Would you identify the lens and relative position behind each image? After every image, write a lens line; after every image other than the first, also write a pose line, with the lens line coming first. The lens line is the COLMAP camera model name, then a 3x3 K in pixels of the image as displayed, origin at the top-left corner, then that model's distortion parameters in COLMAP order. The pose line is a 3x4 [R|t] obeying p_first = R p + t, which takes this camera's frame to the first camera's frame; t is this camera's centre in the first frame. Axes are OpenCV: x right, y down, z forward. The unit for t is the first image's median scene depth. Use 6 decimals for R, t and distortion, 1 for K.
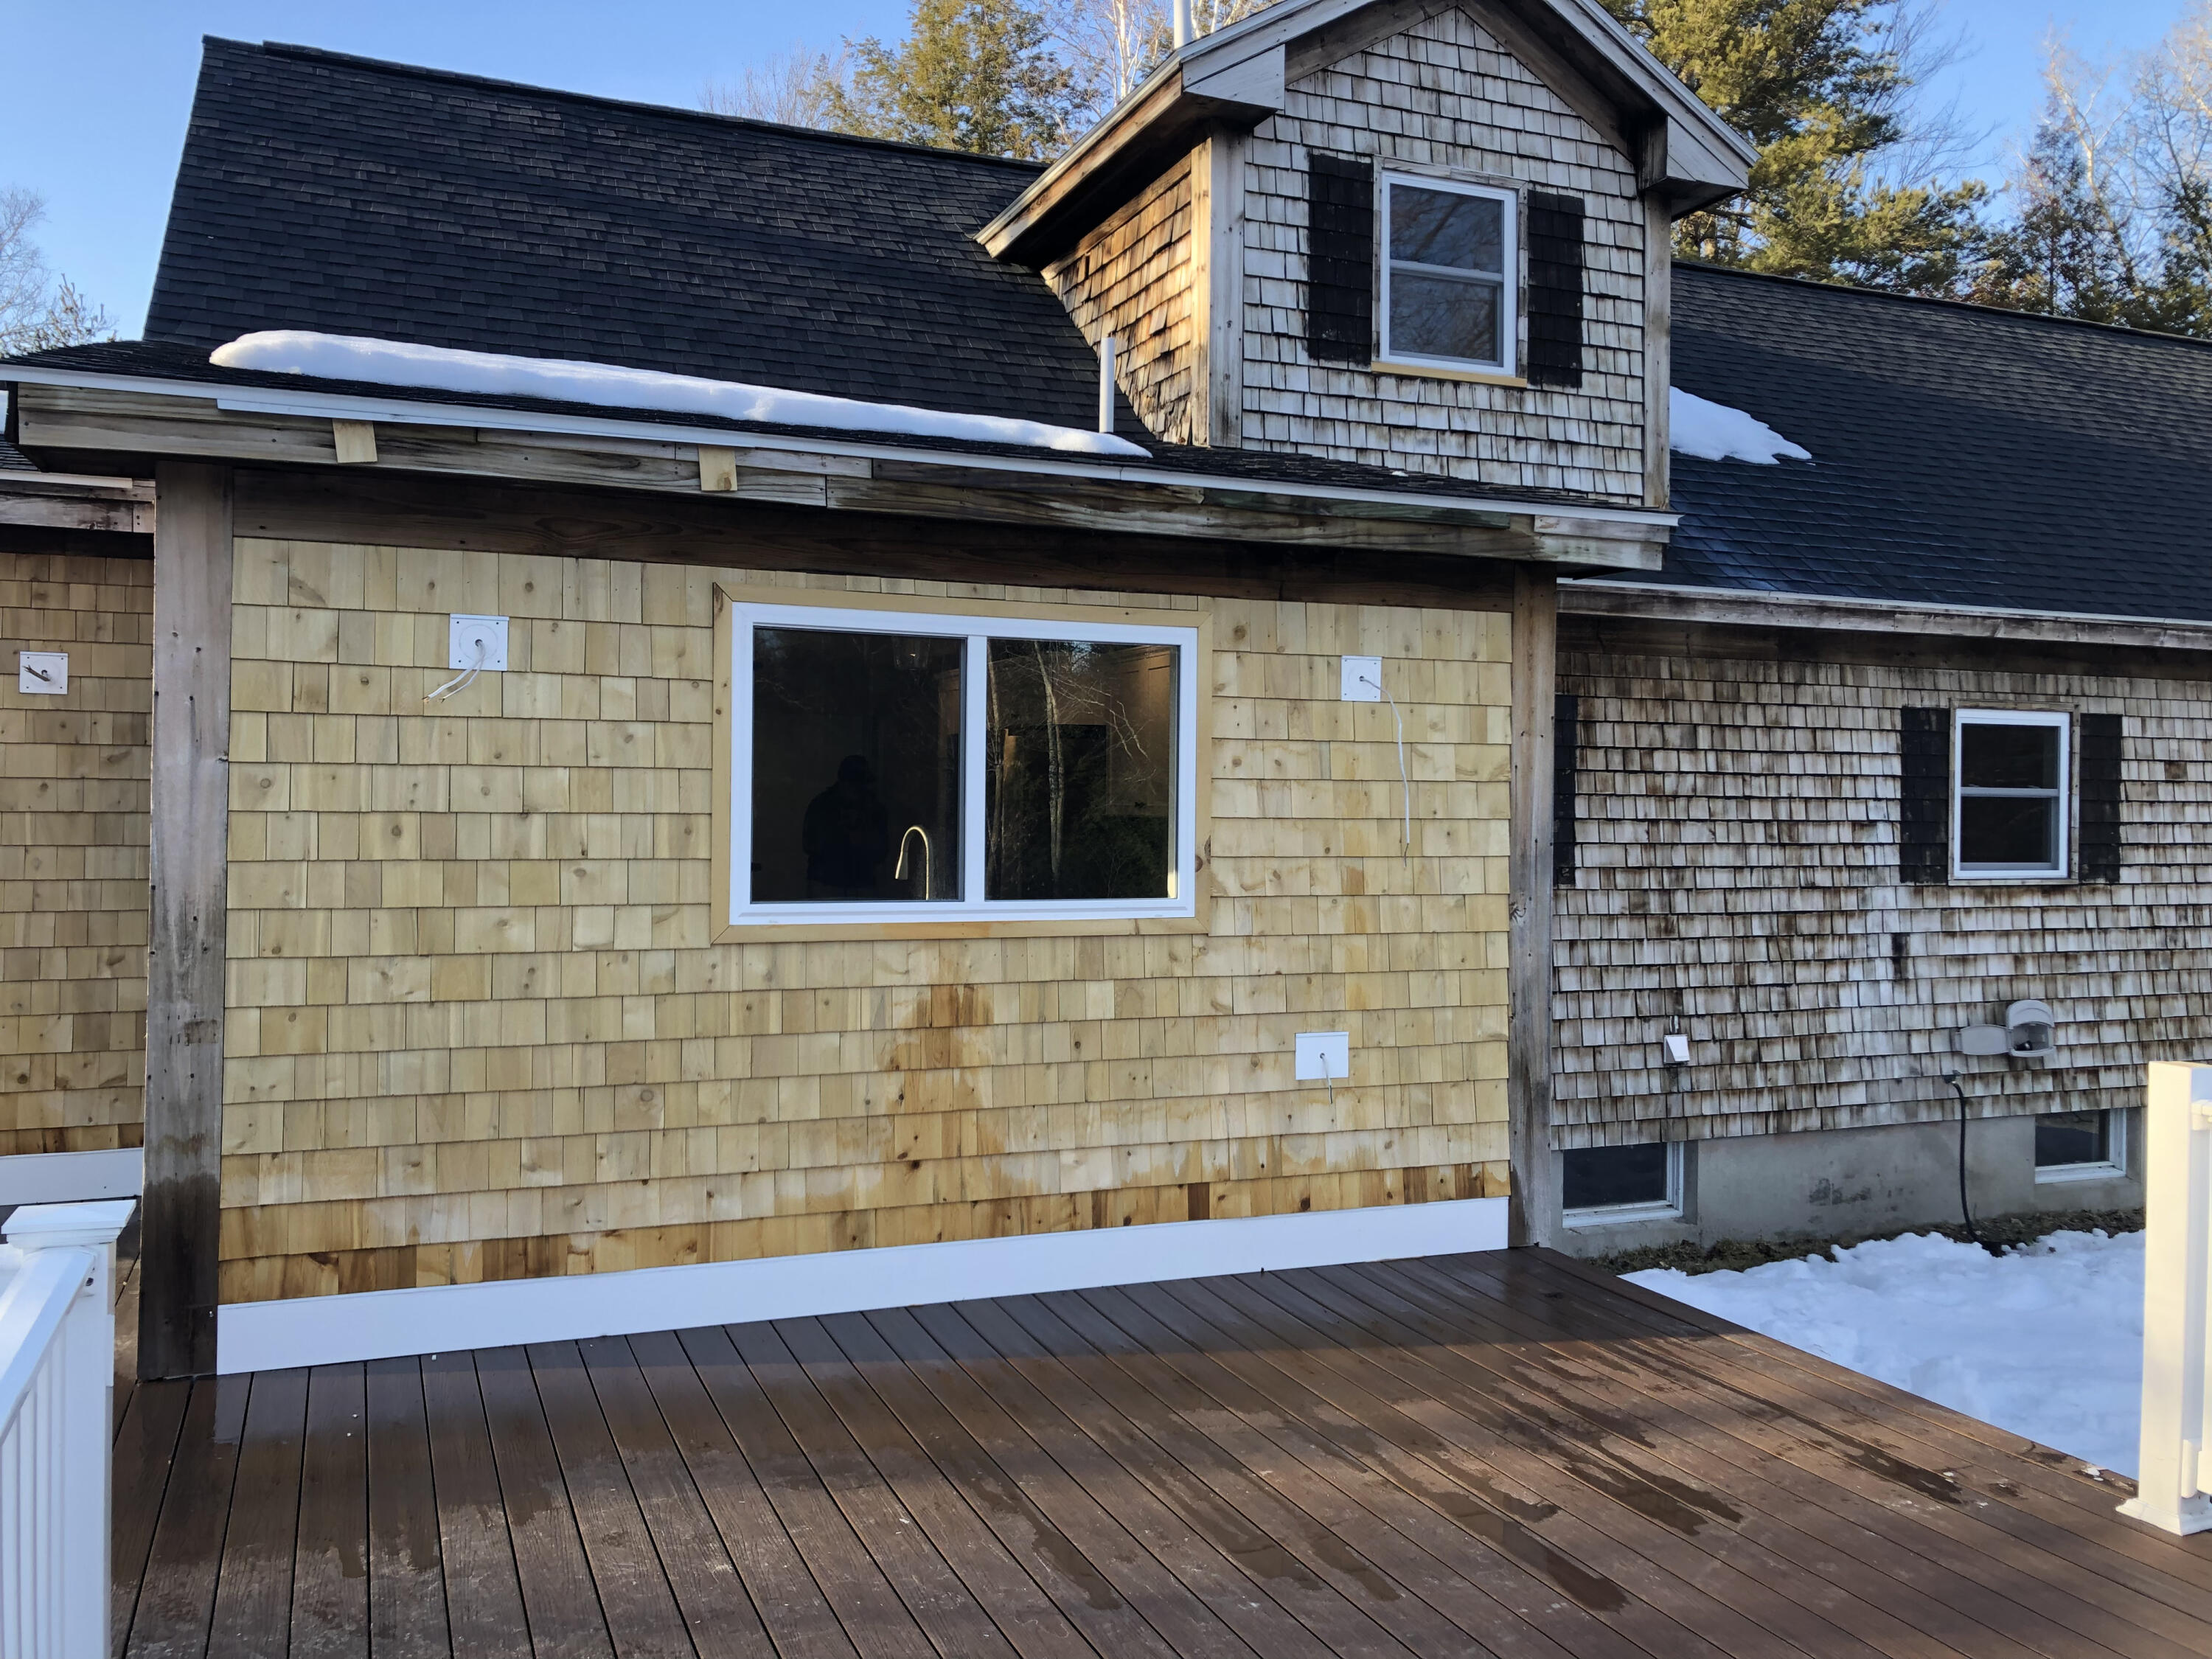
lens RADIAL K [[1785.1, 0, 1112.8], [0, 1785.1, 823.4], [0, 0, 1]] dist [0.042584, -0.063461]
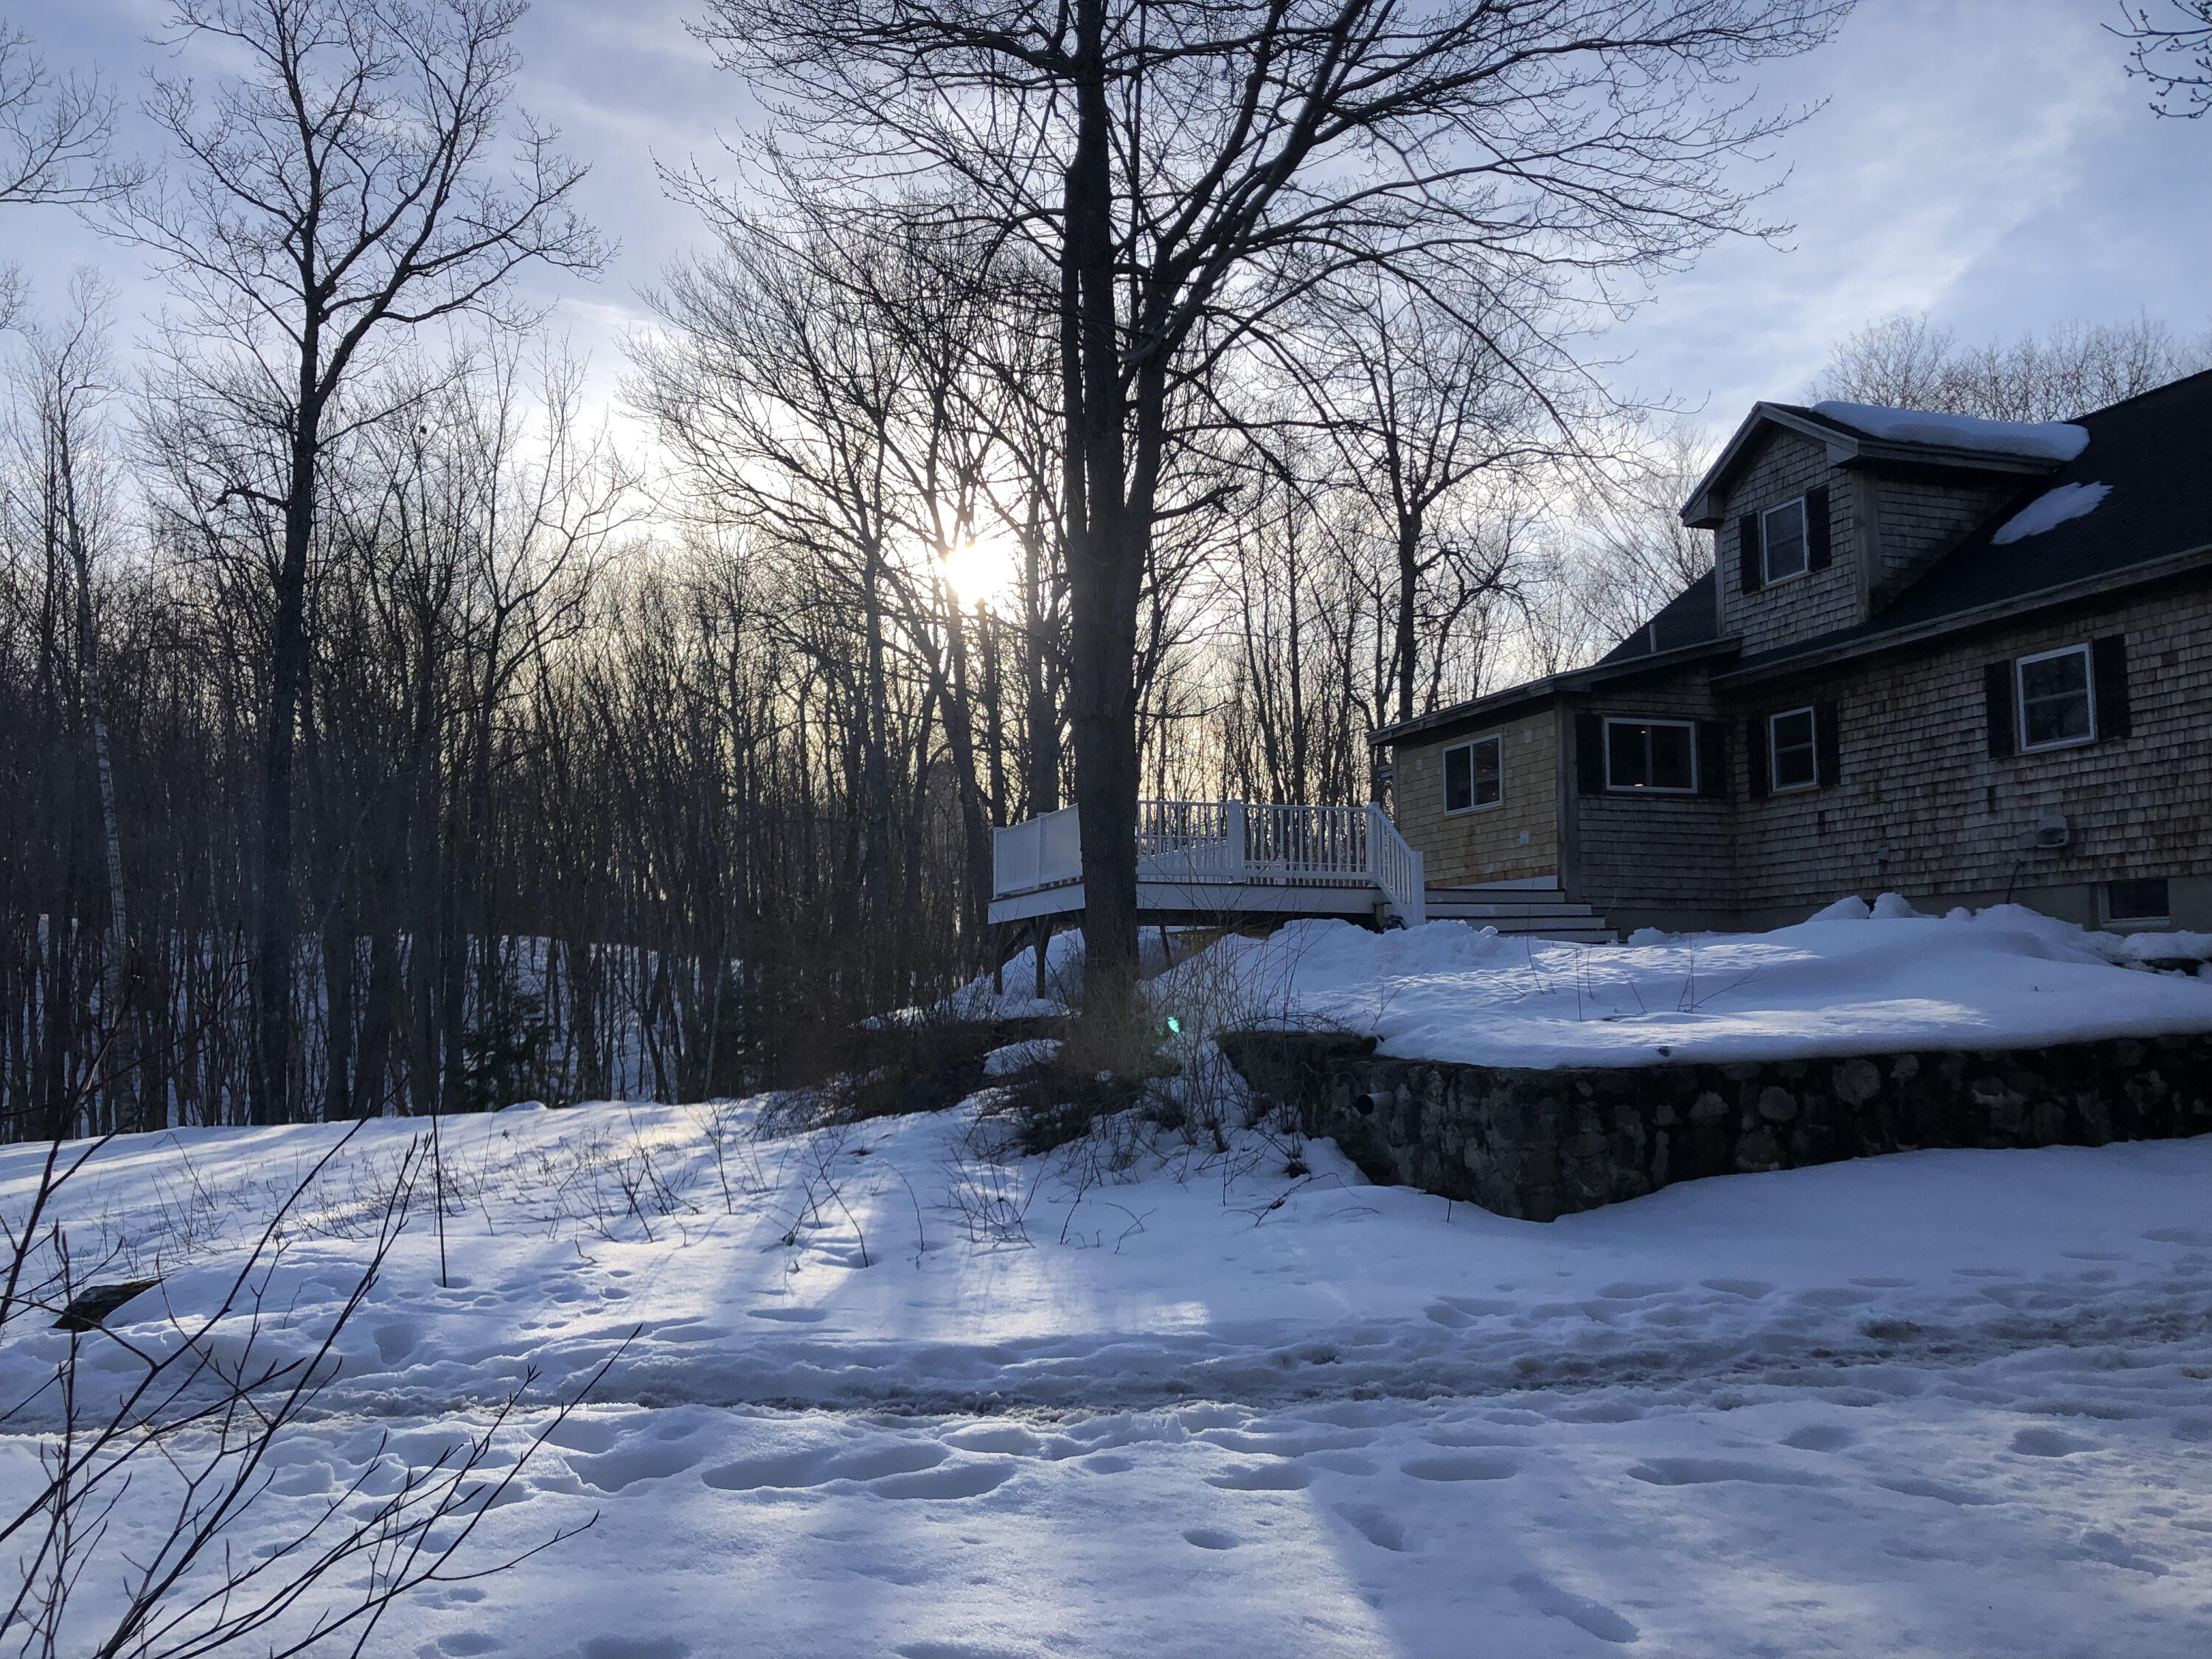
lens RADIAL K [[1817.9, 0, 1052.0], [0, 1817.9, 823.1], [0, 0, 1]] dist [0.008630, -0.100747]
pose [[-0.078229, -0.111029, -0.990733, 2.293609], [-0.009288, 0.993817, -0.110641, 0.305848], [0.996892, 0.000546, -0.078777, 0.178262]]
